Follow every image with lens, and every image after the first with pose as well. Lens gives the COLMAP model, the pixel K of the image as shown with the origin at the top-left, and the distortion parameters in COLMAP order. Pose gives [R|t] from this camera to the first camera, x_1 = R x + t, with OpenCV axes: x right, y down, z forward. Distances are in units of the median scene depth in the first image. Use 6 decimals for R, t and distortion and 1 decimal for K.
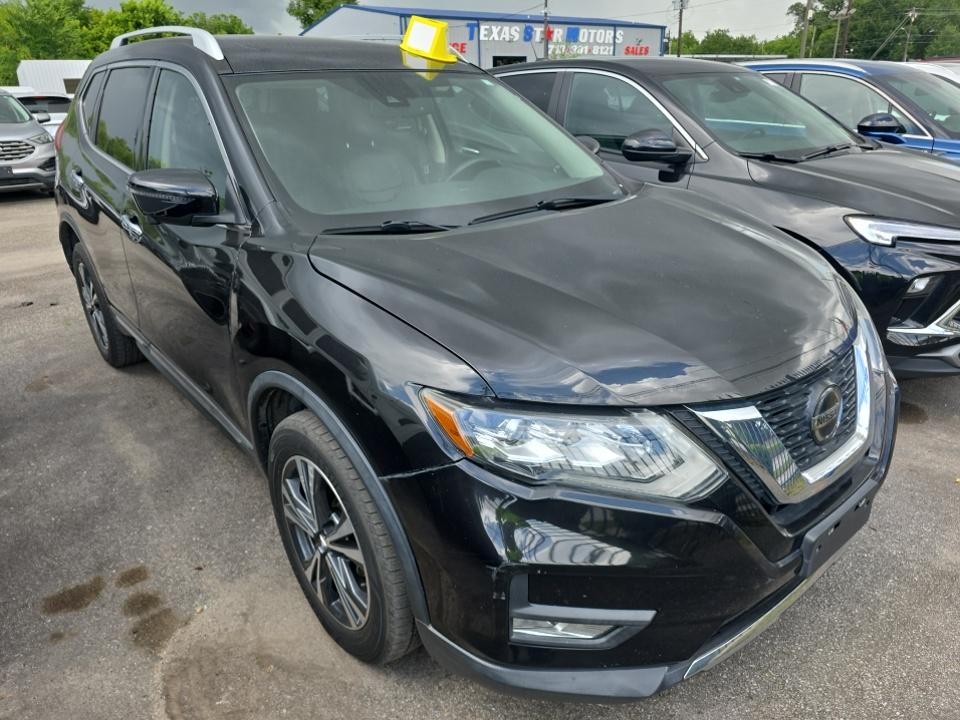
lens RADIAL K [[640.9, 0, 480.0], [0, 640.9, 360.0], [0, 0, 1]] dist [0.061598, -0.053082]
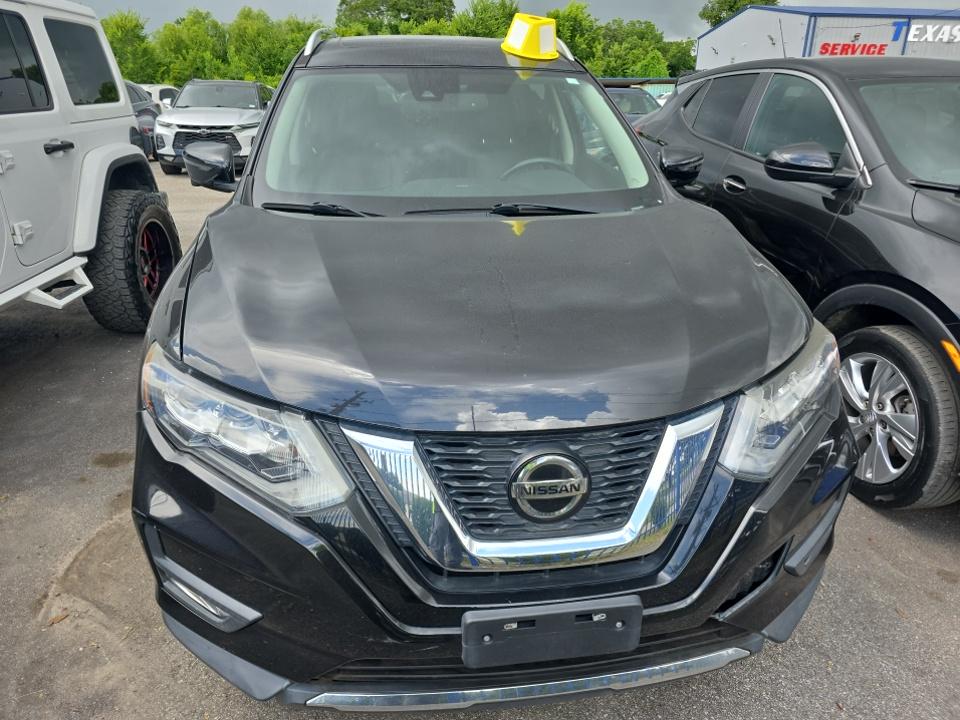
lens RADIAL K [[640.9, 0, 480.0], [0, 640.9, 360.0], [0, 0, 1]] dist [0.061598, -0.053082]
pose [[0.856023, 0.222595, -0.466558, 0.354159], [-0.224851, 0.973022, 0.051679, -0.041512], [0.465474, 0.060668, 0.882980, 0.103188]]
